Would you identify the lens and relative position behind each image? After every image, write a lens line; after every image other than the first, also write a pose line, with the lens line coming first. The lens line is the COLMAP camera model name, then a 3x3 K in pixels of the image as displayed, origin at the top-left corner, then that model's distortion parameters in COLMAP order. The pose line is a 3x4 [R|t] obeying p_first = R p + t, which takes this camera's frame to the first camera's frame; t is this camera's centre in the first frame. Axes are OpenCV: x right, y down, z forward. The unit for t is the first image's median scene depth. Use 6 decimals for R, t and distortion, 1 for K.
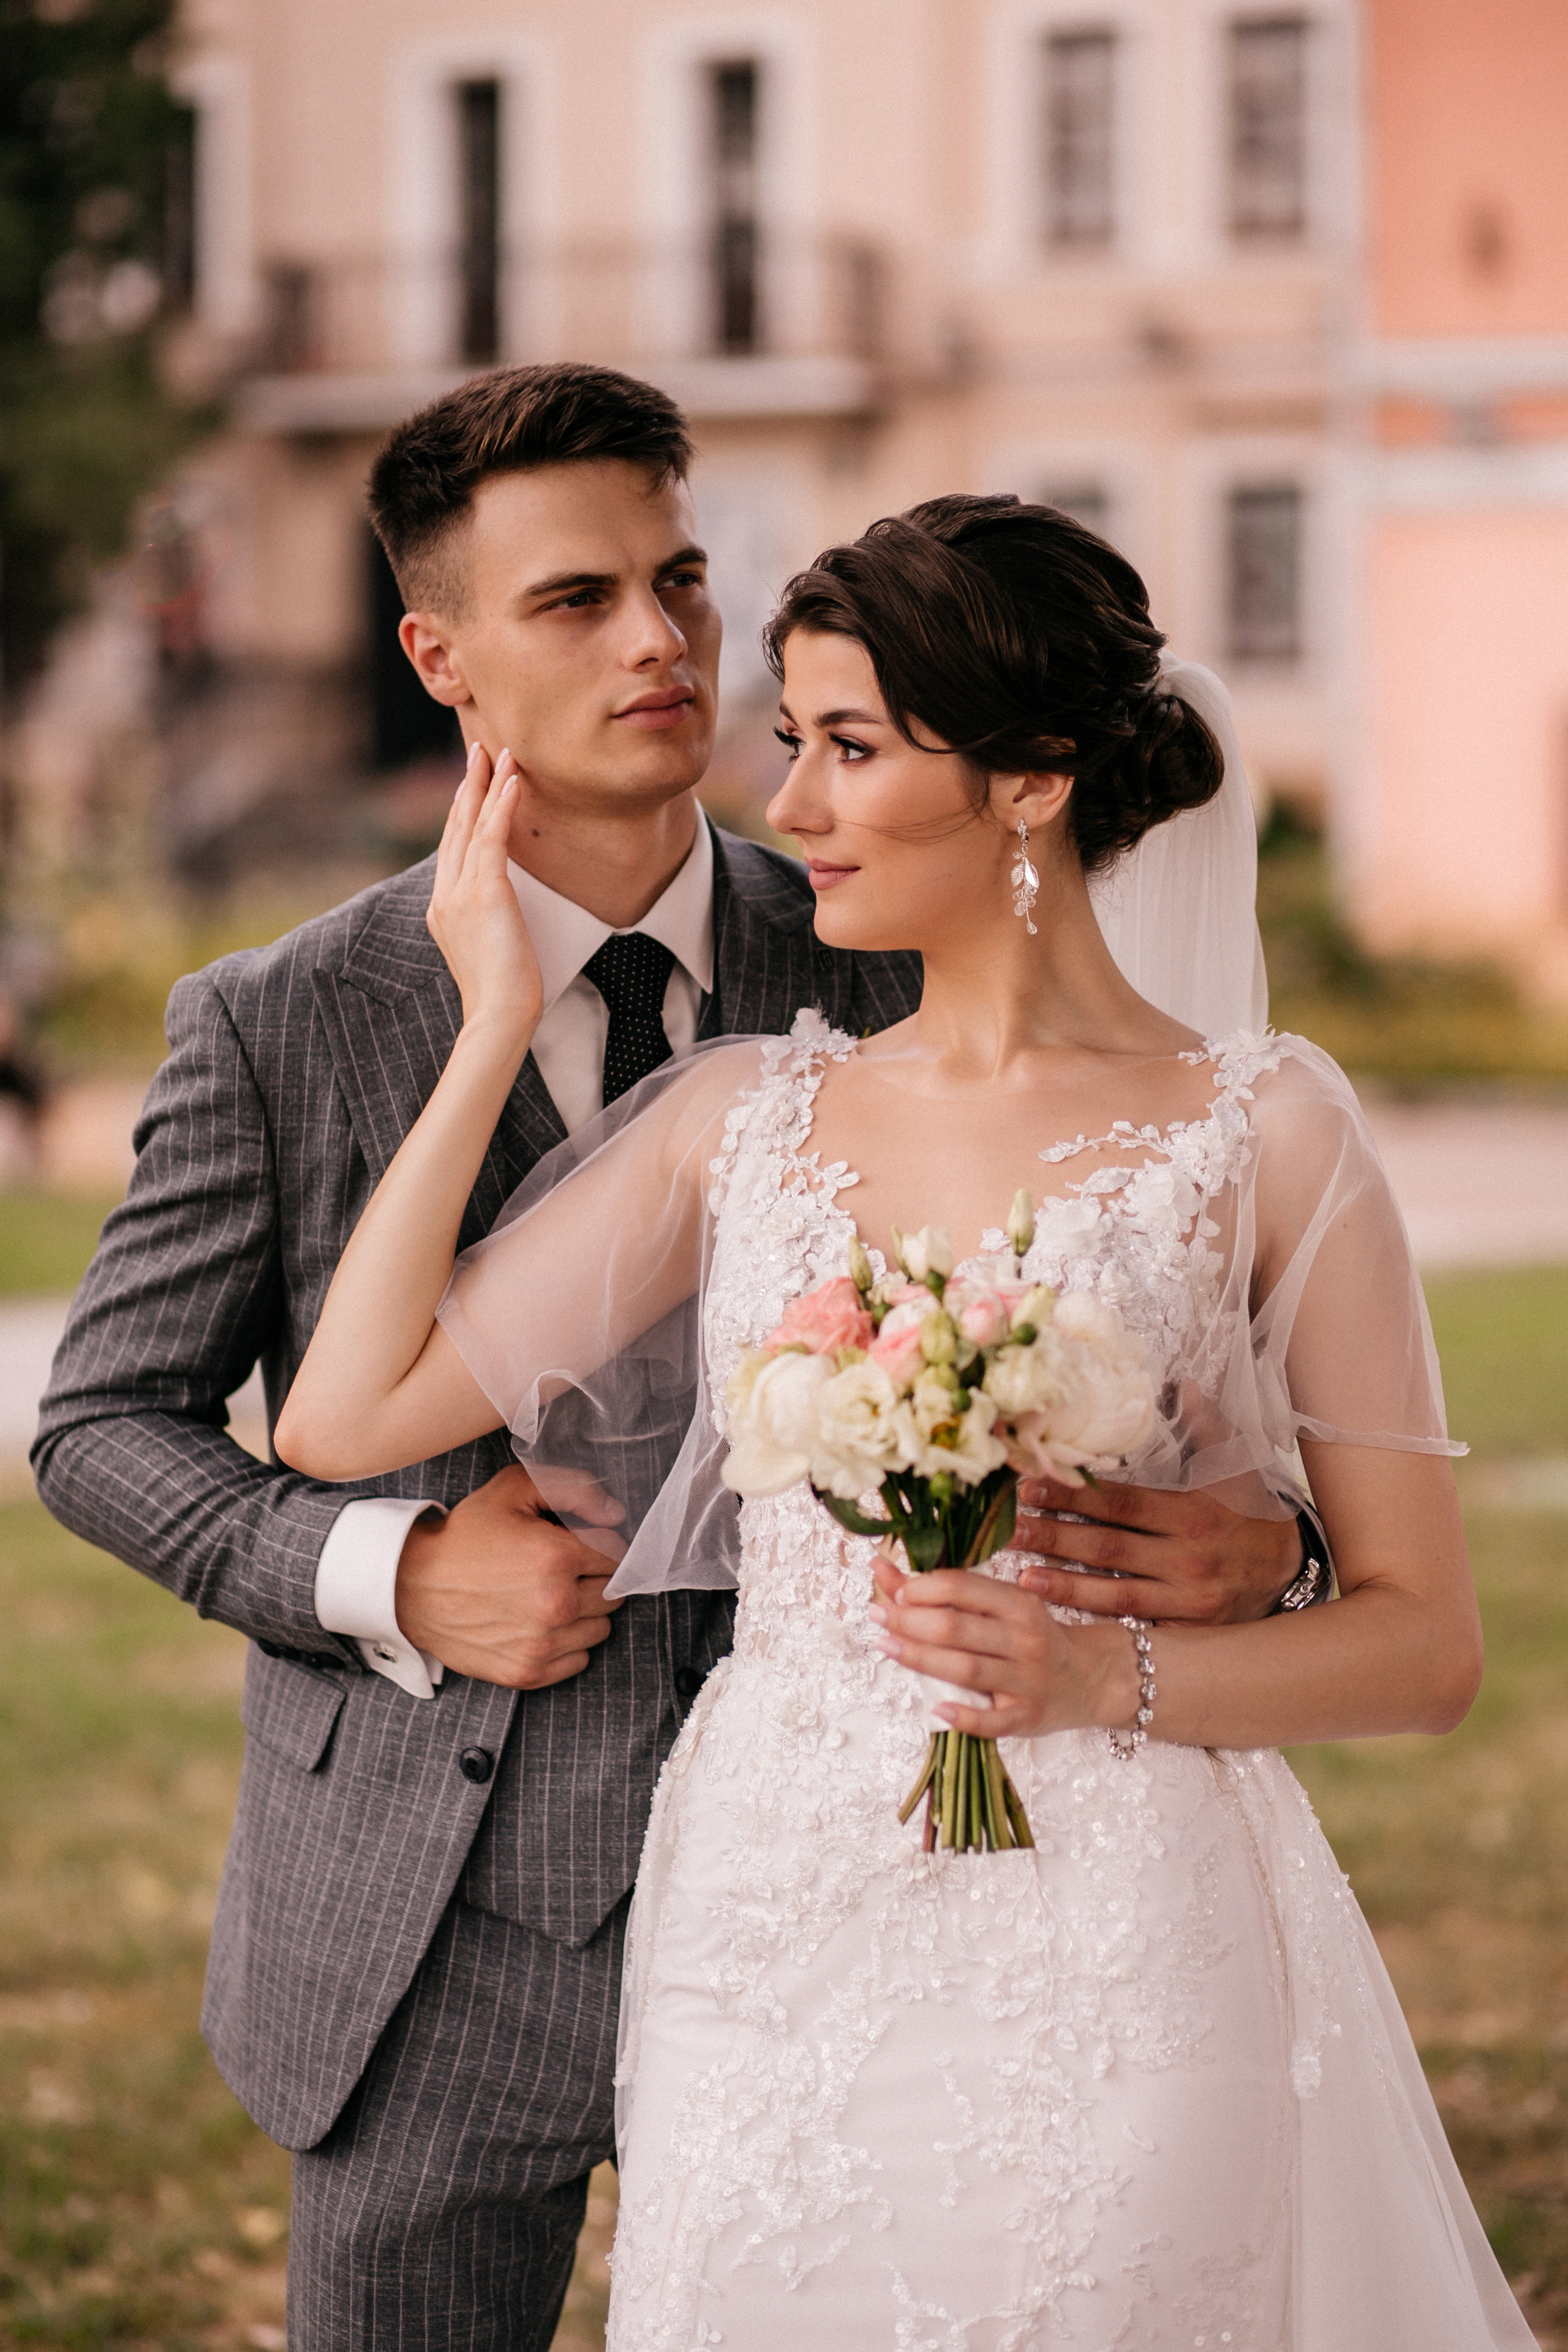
lens RADIAL K [[5675.9, 0, 784.0], [0, 5675.9, 1176.0], [0, 0, 1]] dist [-0.144192, 0.092650]
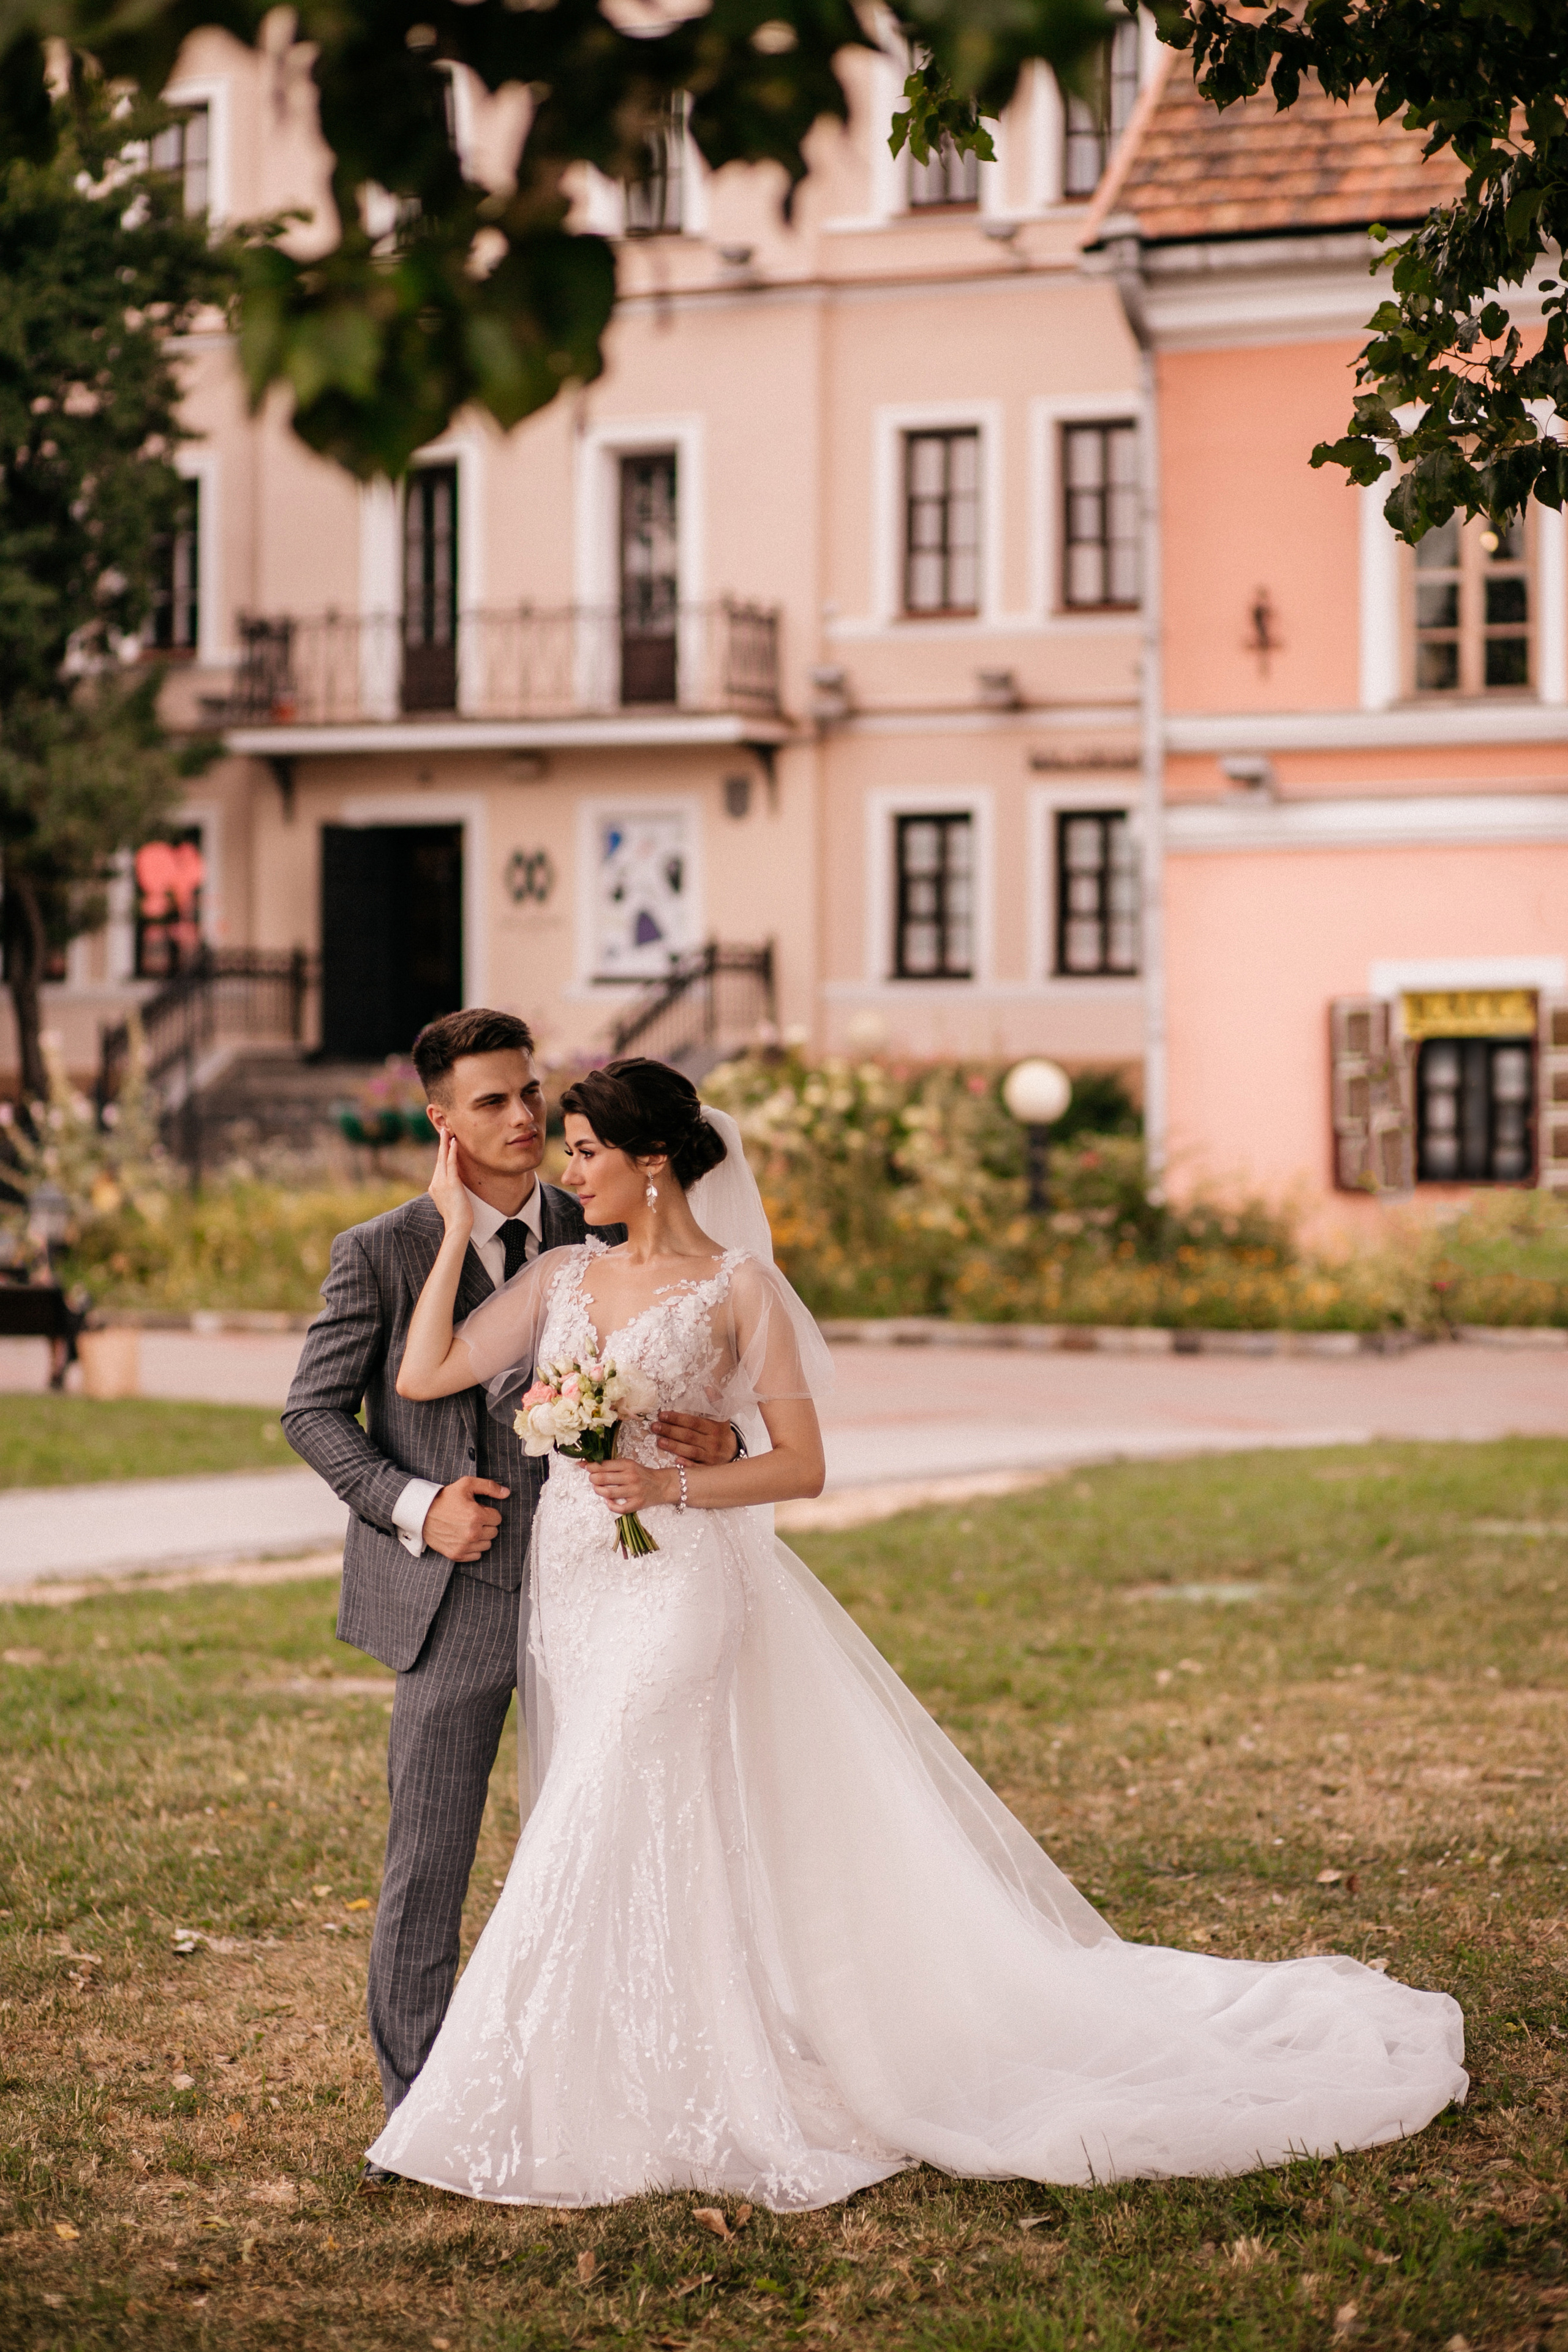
lens RADIAL K [[5675.9, 0, 784.0], [0, 5675.9, 1176.0], [0, 0, 1]] dist [-0.144192, 0.092650]
pose [[0.999939, -0.003909, 0.010332, 0.009251], [0.004372, 0.998969, -0.045197, 0.007670], [-0.010145, 0.045240, 0.998925, -0.213539]]
